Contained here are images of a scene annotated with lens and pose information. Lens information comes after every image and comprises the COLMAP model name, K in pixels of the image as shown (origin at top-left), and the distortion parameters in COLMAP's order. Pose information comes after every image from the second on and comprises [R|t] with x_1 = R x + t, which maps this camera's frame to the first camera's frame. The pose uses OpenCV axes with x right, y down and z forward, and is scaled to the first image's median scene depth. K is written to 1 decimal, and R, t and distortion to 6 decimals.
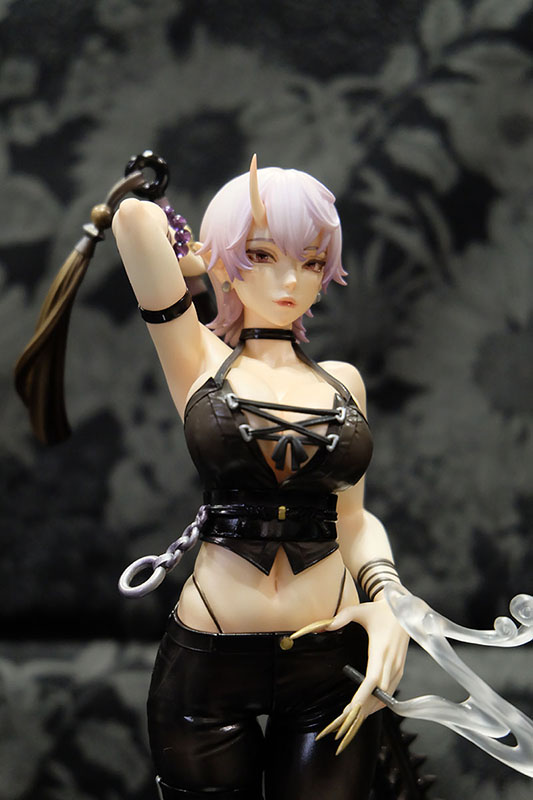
lens RADIAL K [[1720.0, 0, 267.3], [0, 1720.0, 406.3], [0, 0, 1]] dist [0.034427, 0.000000]
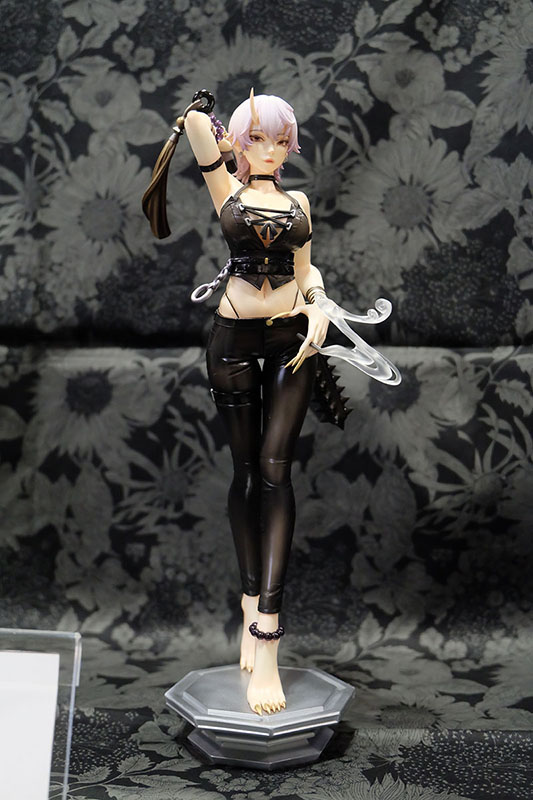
lens RADIAL K [[1030.0, 0, 271.0], [0, 1030.0, 391.5], [0, 0, 1]] dist [-0.009916, 0.000000]
pose [[0.998995, -0.008837, -0.043946, 0.046247], [0.014015, 0.992799, 0.118966, 0.047978], [0.042578, -0.119463, 0.991925, -0.186501]]
